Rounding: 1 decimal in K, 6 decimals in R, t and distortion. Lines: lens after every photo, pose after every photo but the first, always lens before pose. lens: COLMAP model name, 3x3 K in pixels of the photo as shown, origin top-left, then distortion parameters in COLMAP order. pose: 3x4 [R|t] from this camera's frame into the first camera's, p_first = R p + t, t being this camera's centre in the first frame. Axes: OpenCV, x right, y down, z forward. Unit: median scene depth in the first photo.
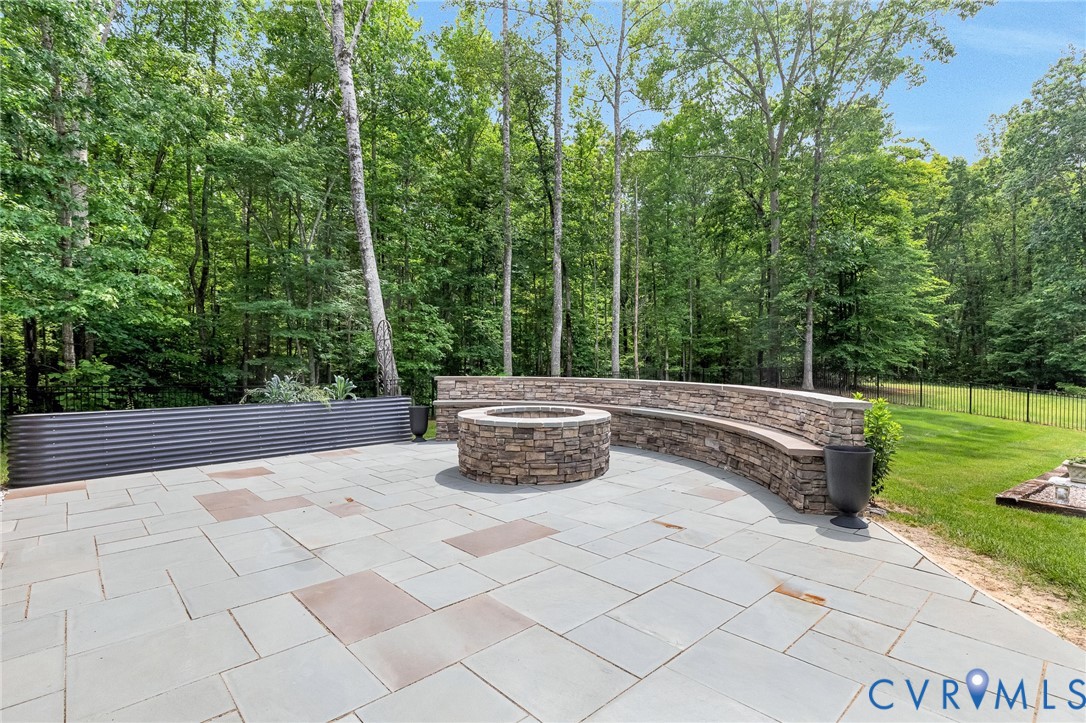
lens RADIAL K [[512.1, 0, 532.3], [0, 512.1, 364.8], [0, 0, 1]] dist [0.013764, -0.002256]
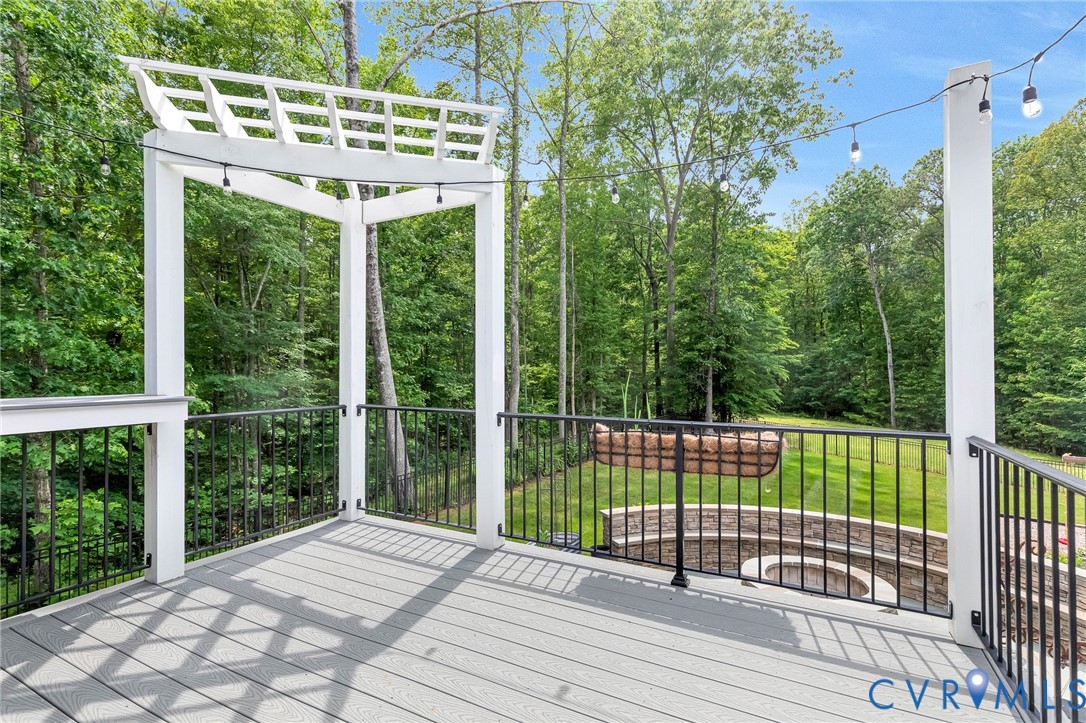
lens RADIAL K [[512.1, 0, 541.6], [0, 512.1, 367.2], [0, 0, 1]] dist [0.013764, -0.002256]
pose [[0.947687, 0.003106, 0.319186, -0.183596], [0.006724, 0.999537, -0.029690, -0.068392], [-0.319130, 0.030284, 0.947227, 0.019711]]
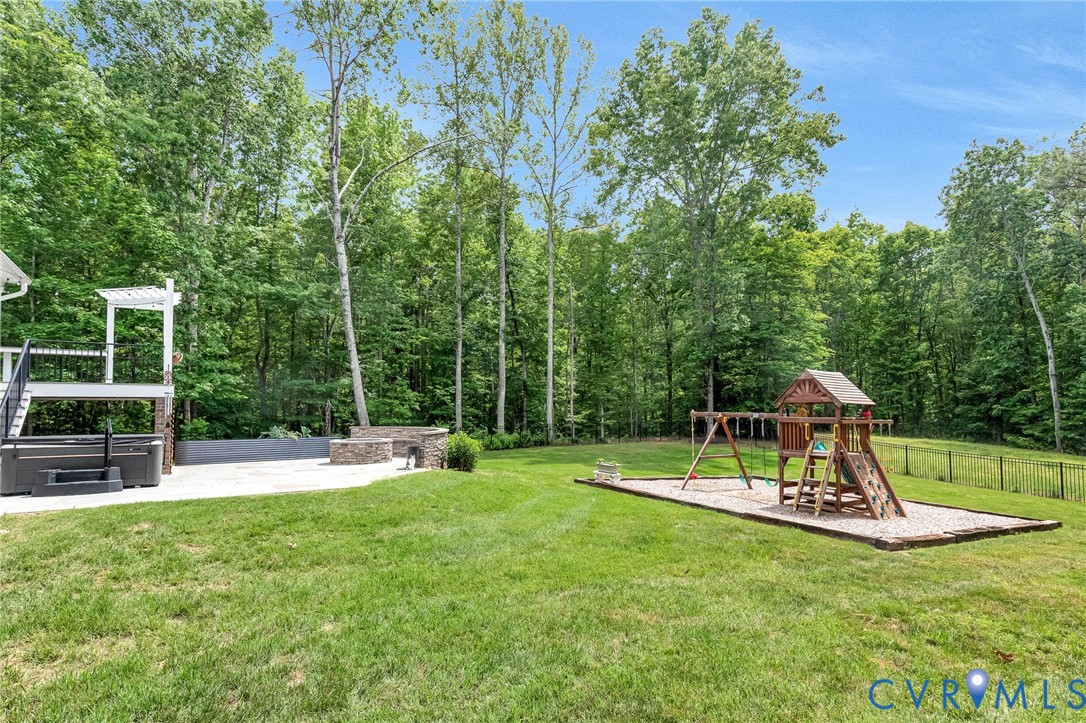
lens RADIAL K [[512.1, 0, 534.0], [0, 512.1, 392.5], [0, 0, 1]] dist [0.013764, -0.002256]
pose [[0.994042, -0.010783, -0.108462, 0.225332], [0.005340, 0.998717, -0.050349, -0.002147], [0.108866, 0.049470, 0.992825, -0.291433]]
